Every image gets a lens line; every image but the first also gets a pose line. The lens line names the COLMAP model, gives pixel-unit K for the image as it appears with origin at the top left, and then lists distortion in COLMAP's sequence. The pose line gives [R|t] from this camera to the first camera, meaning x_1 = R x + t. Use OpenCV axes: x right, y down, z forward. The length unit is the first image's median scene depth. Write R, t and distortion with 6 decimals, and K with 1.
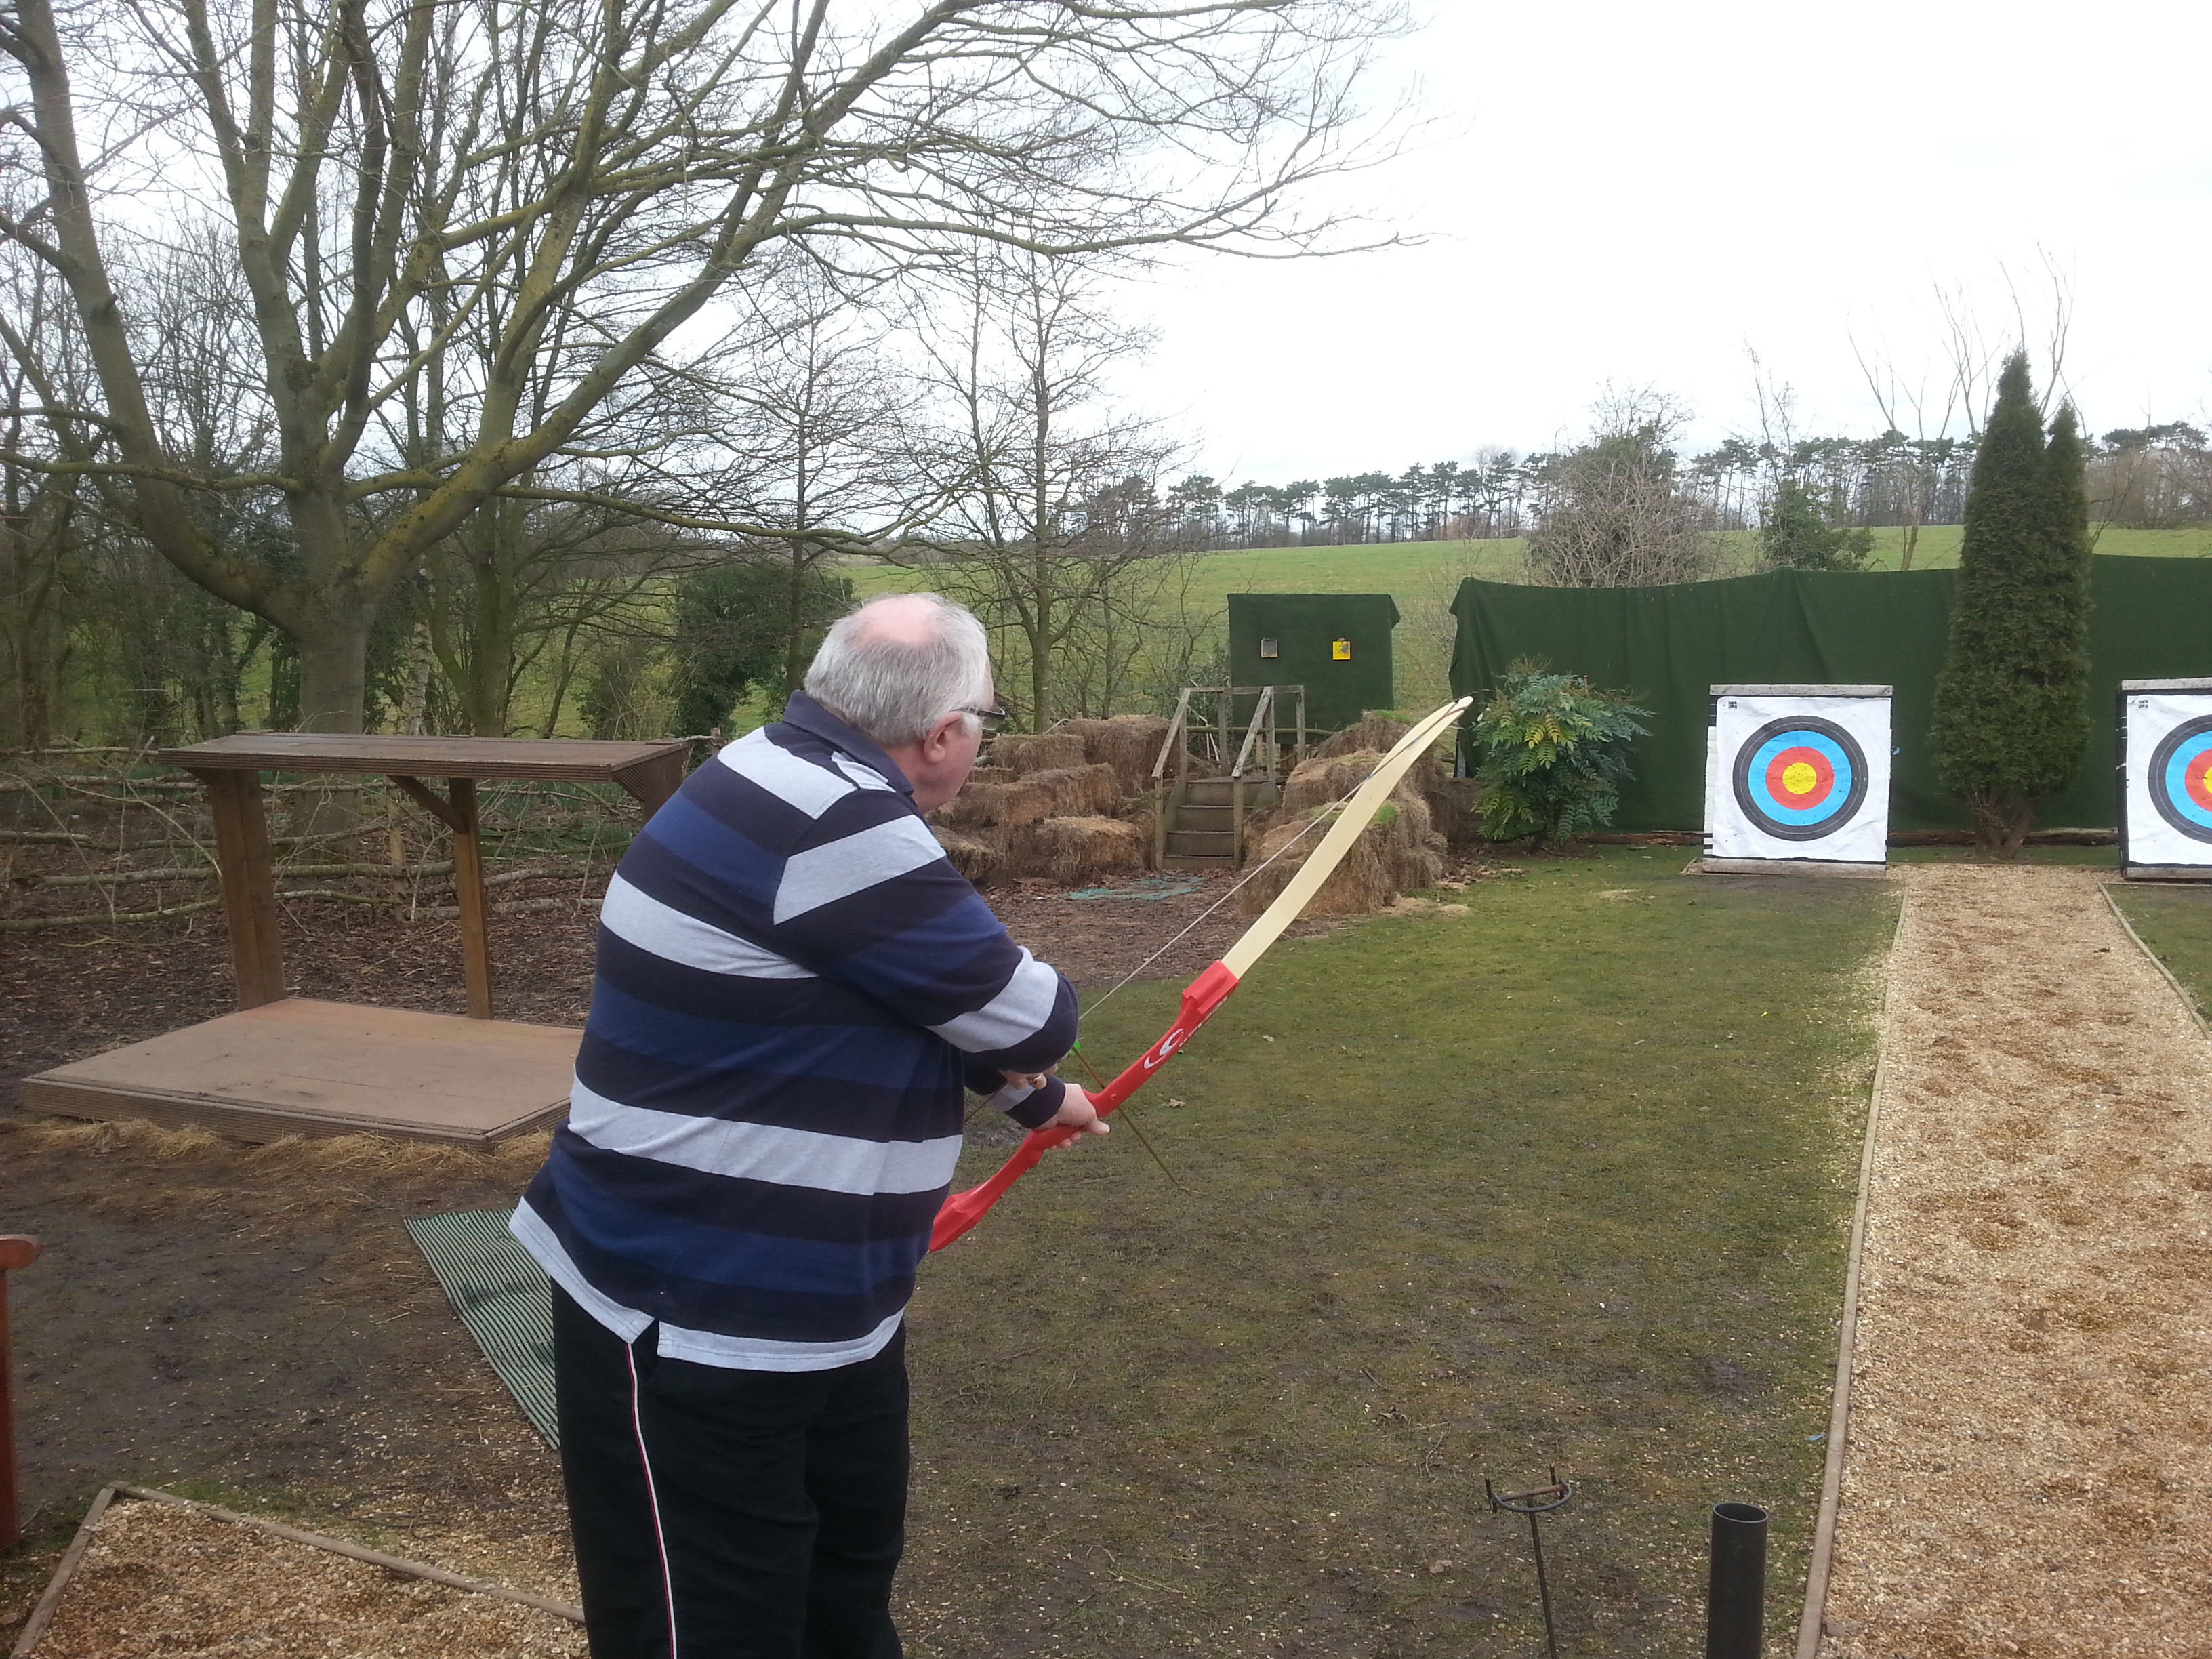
lens RADIAL K [[1825.3, 0, 1127.0], [0, 1825.3, 830.2], [0, 0, 1]] dist [0.052207, -0.140775]
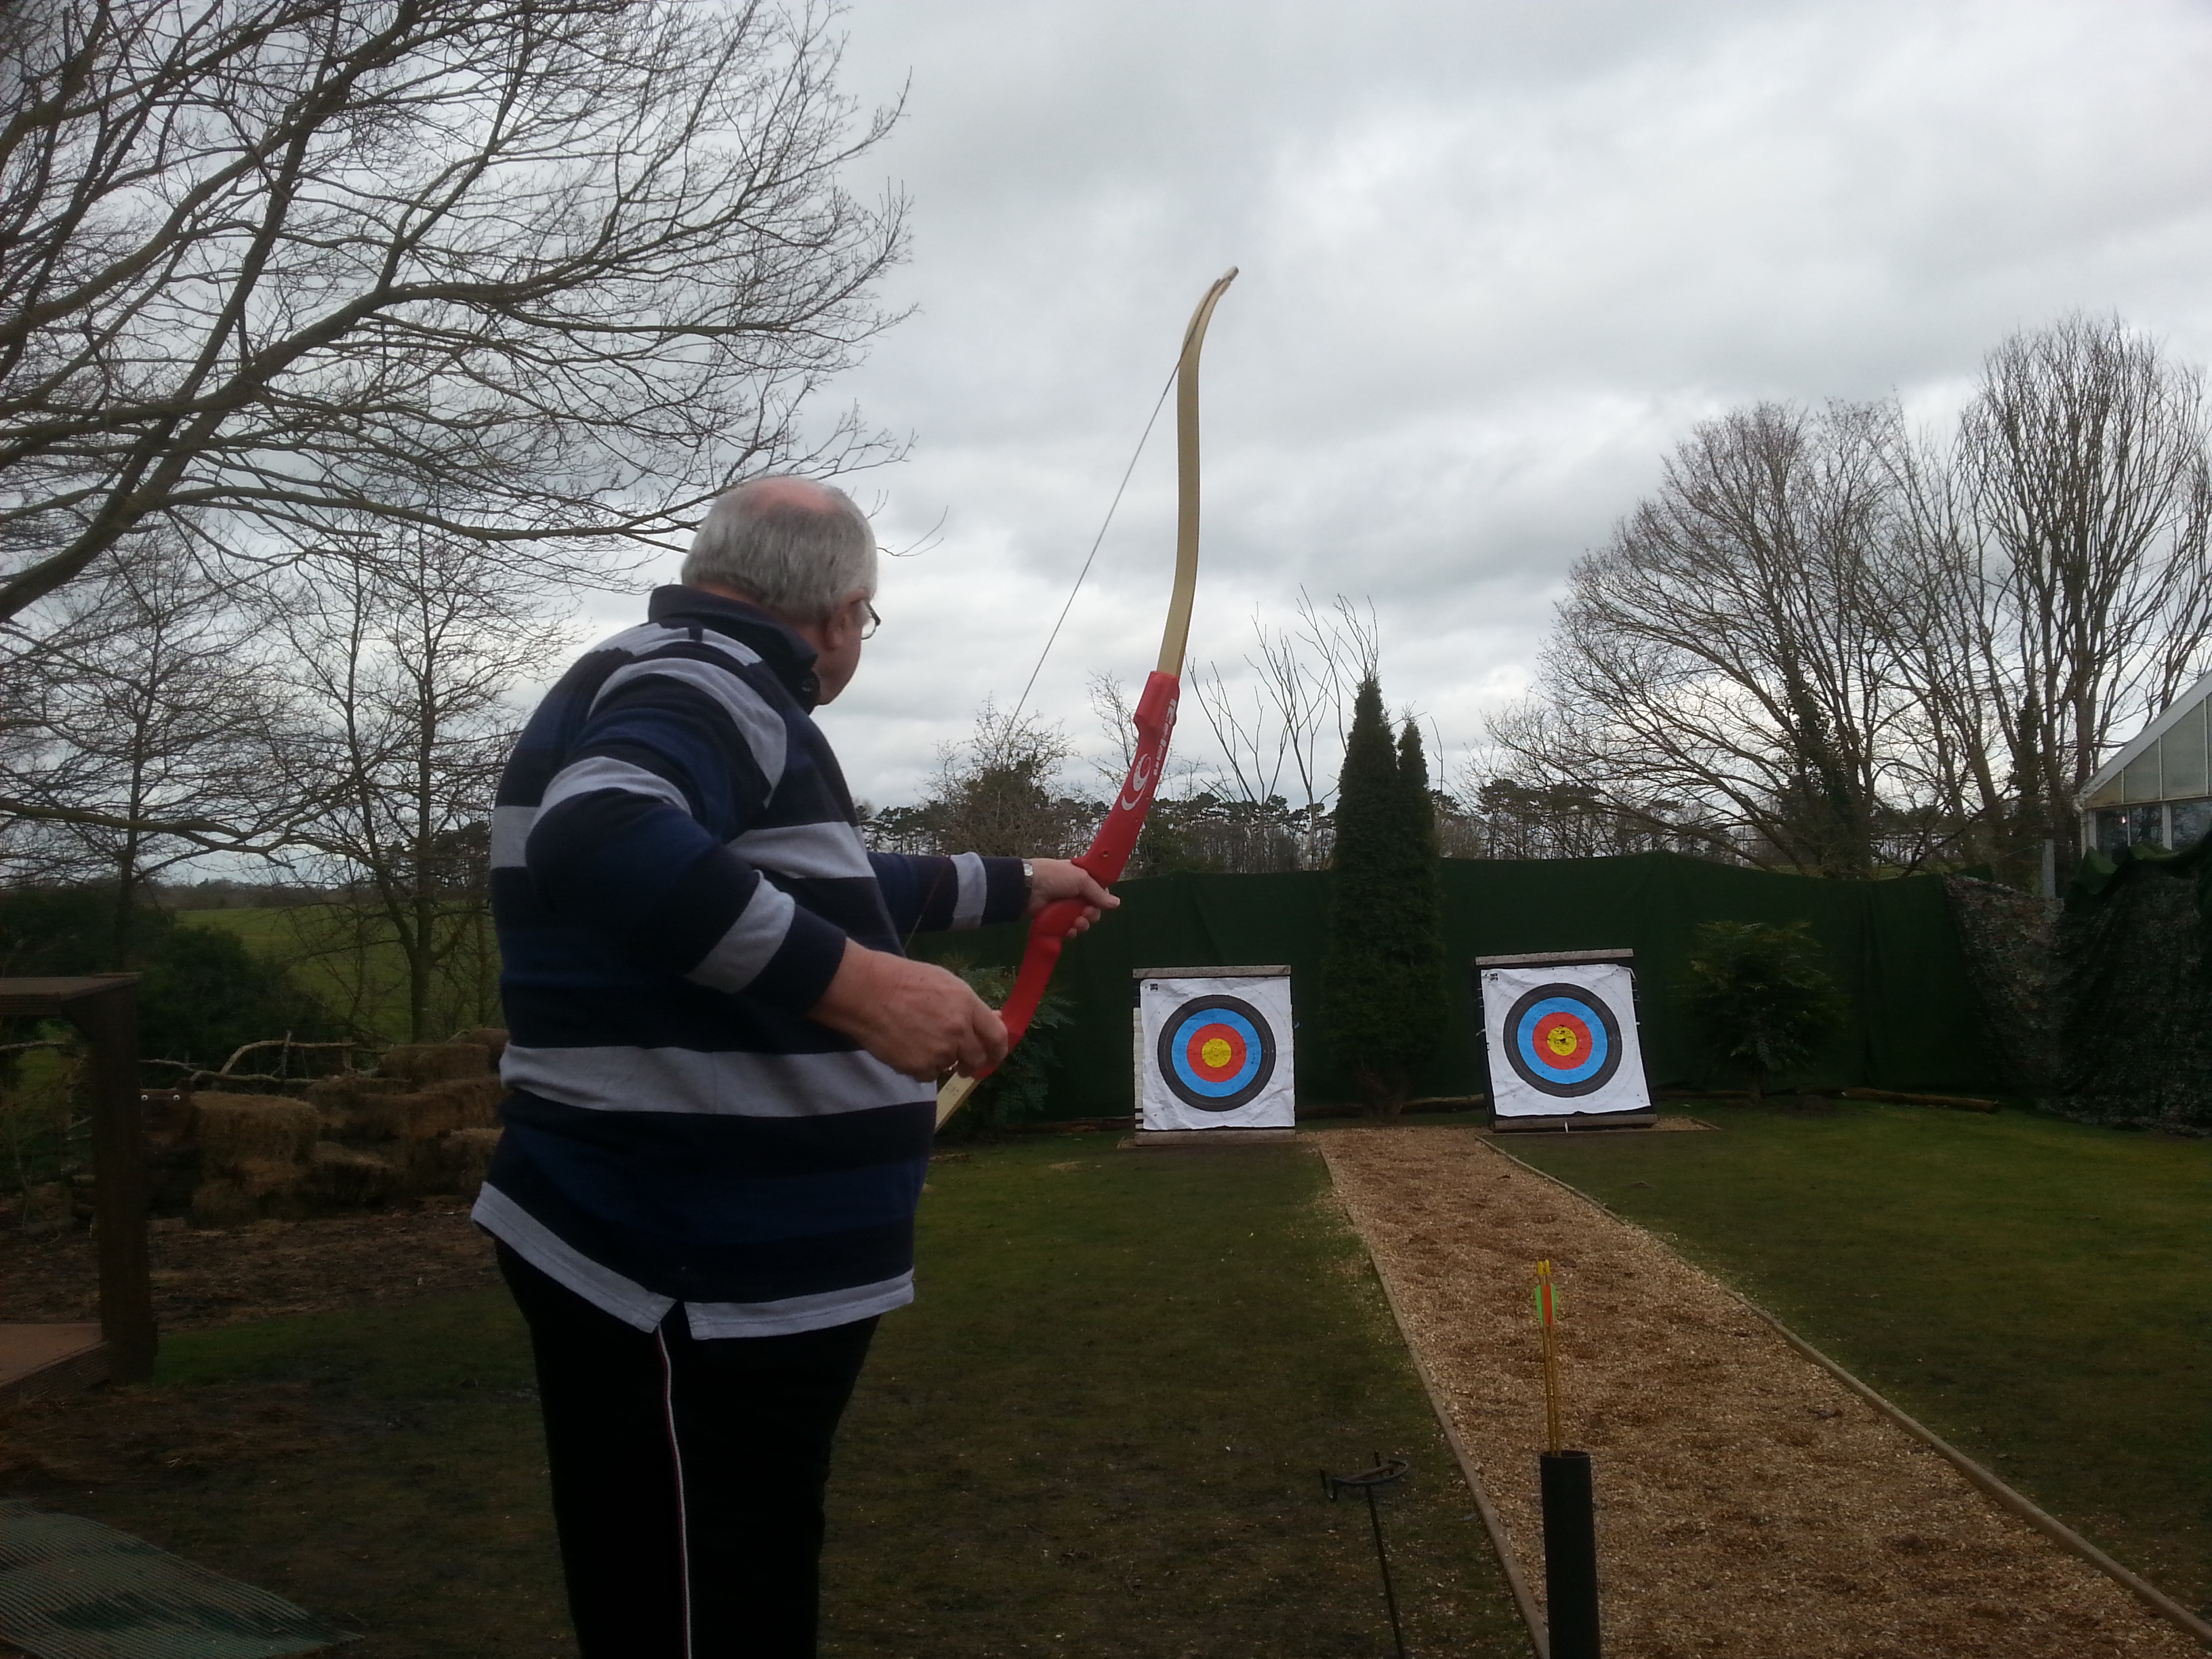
lens RADIAL K [[1820.4, 0, 1126.5], [0, 1820.4, 831.6], [0, 0, 1]] dist [0.049250, -0.131803]
pose [[0.940205, 0.014773, 0.340290, -0.047983], [0.049924, 0.982292, -0.180582, 0.033908], [-0.336931, 0.186772, 0.922818, 0.005330]]
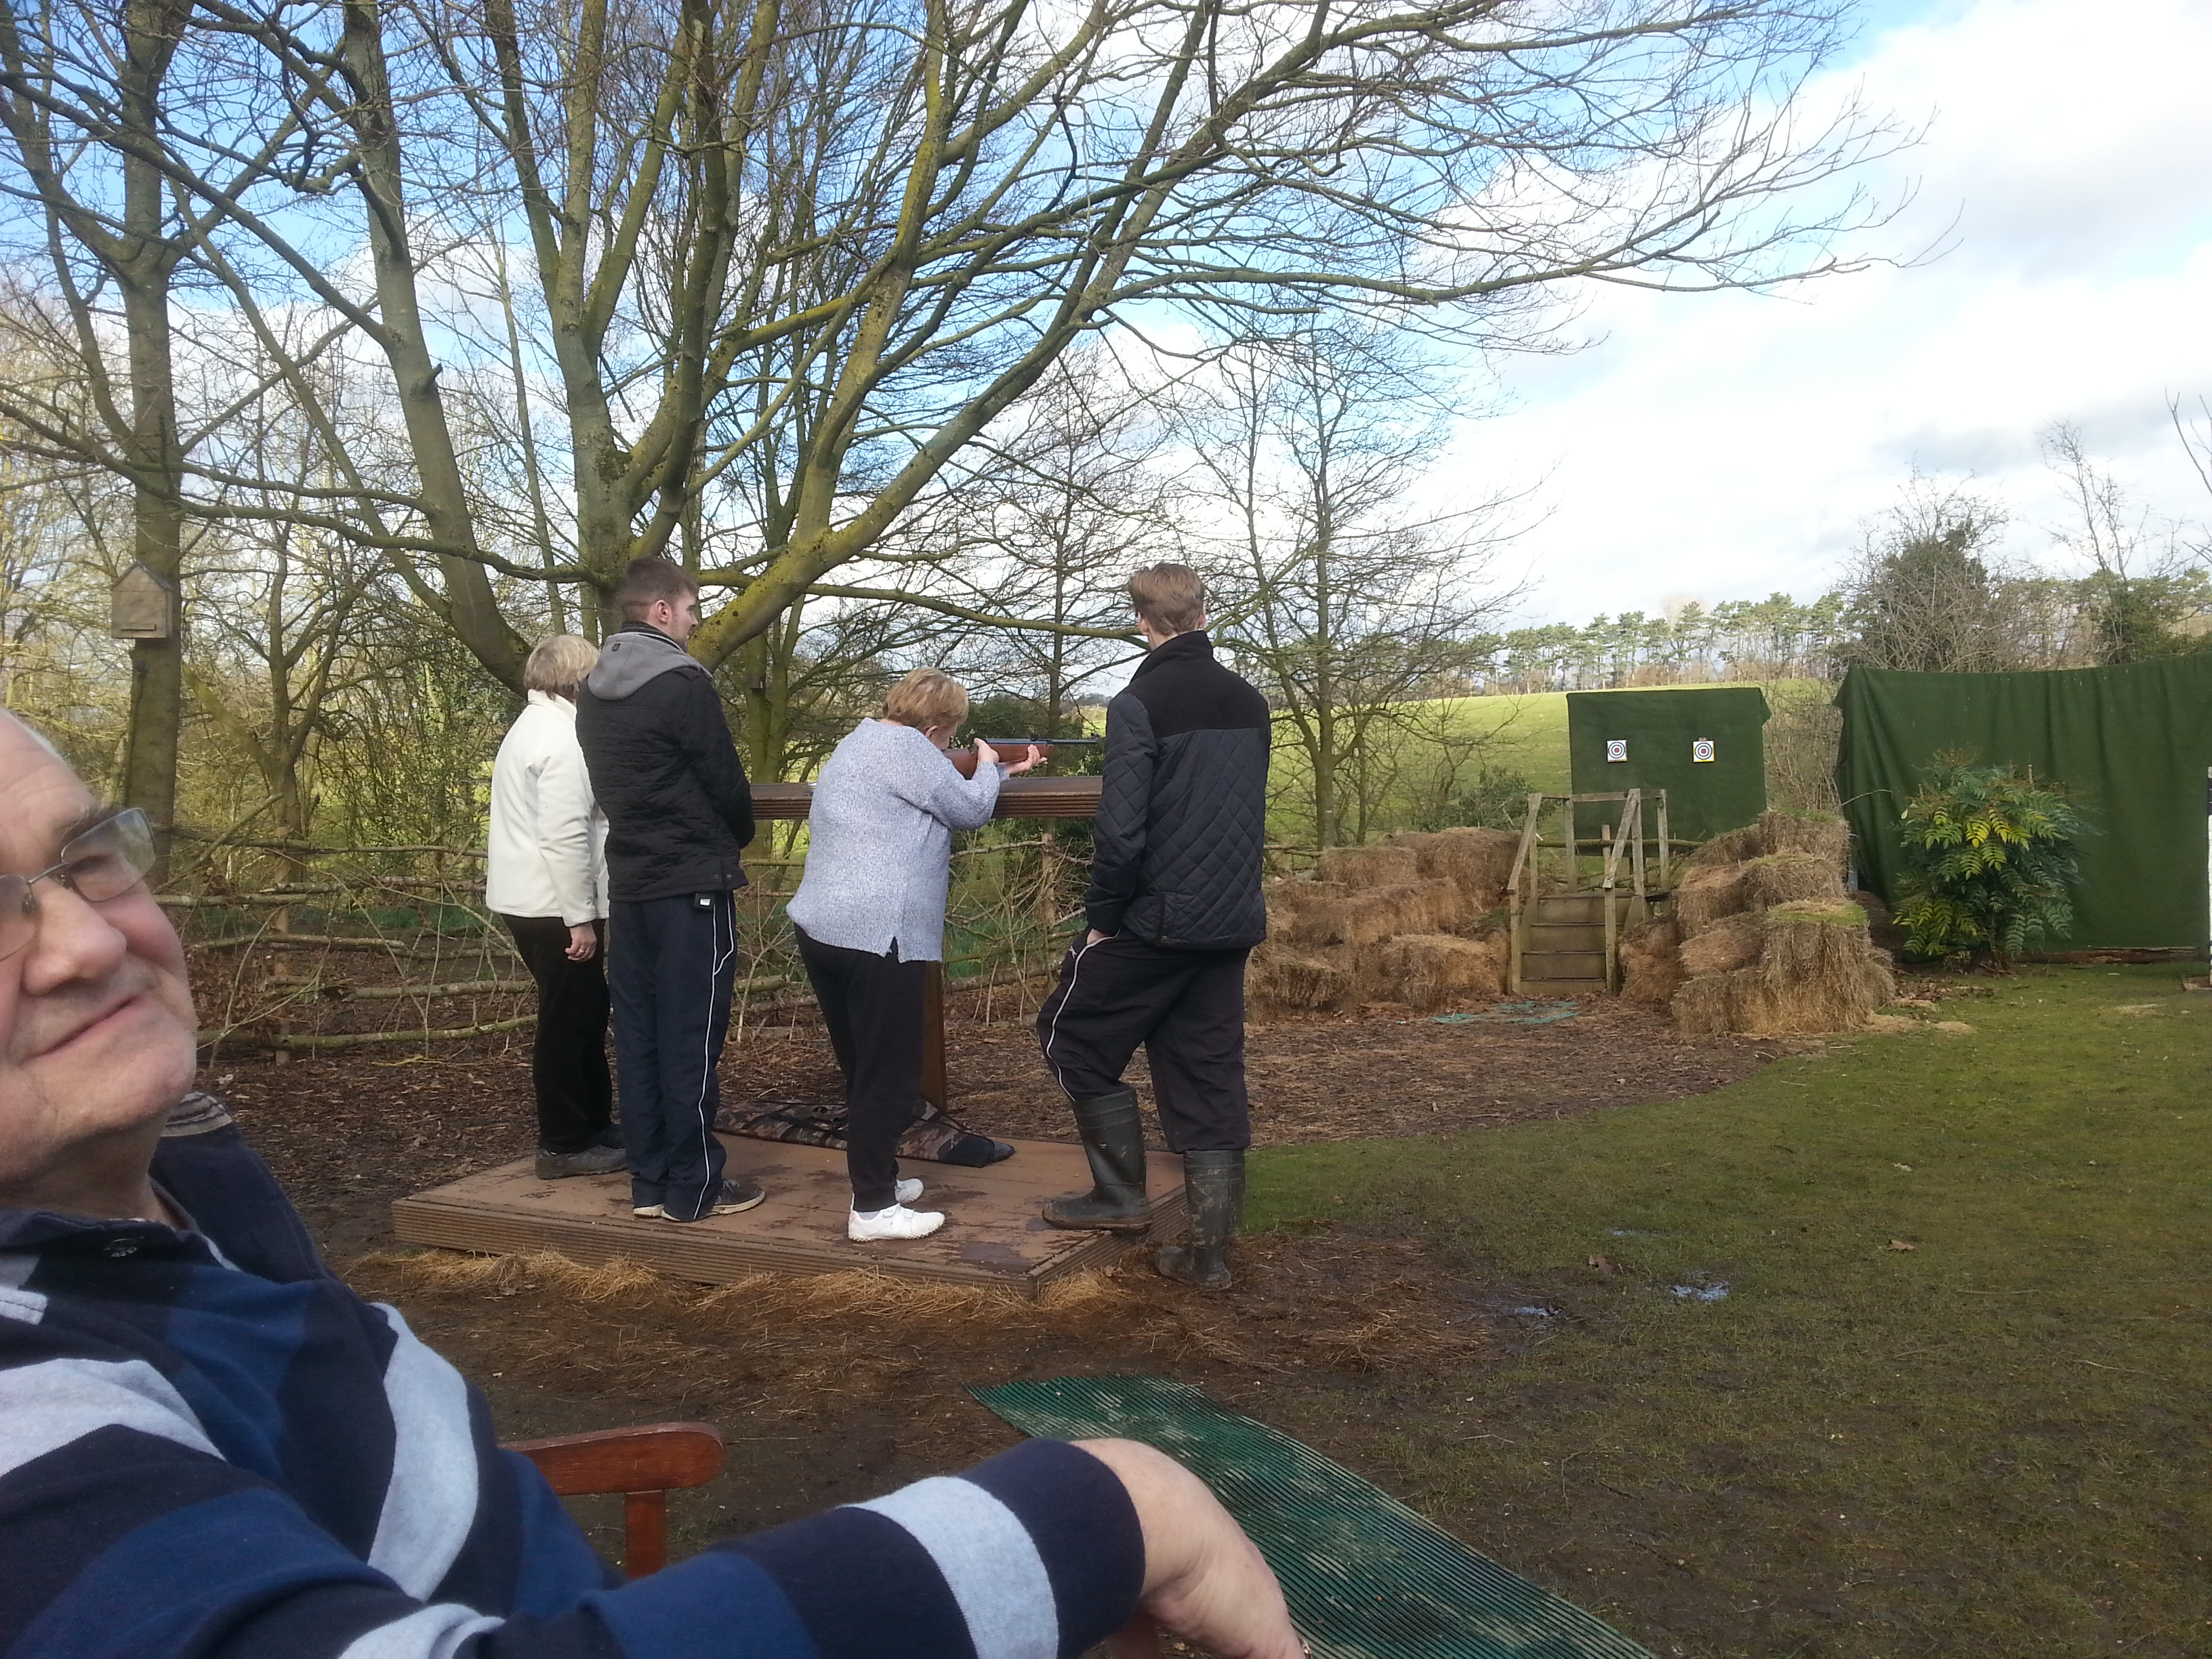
lens RADIAL K [[1820.4, 0, 1126.5], [0, 1820.4, 831.6], [0, 0, 1]] dist [0.049250, -0.131803]
pose [[0.995464, -0.011929, -0.094393, -0.104748], [0.003733, 0.996242, -0.086532, 0.022722], [0.095071, 0.085787, 0.991767, 0.111625]]
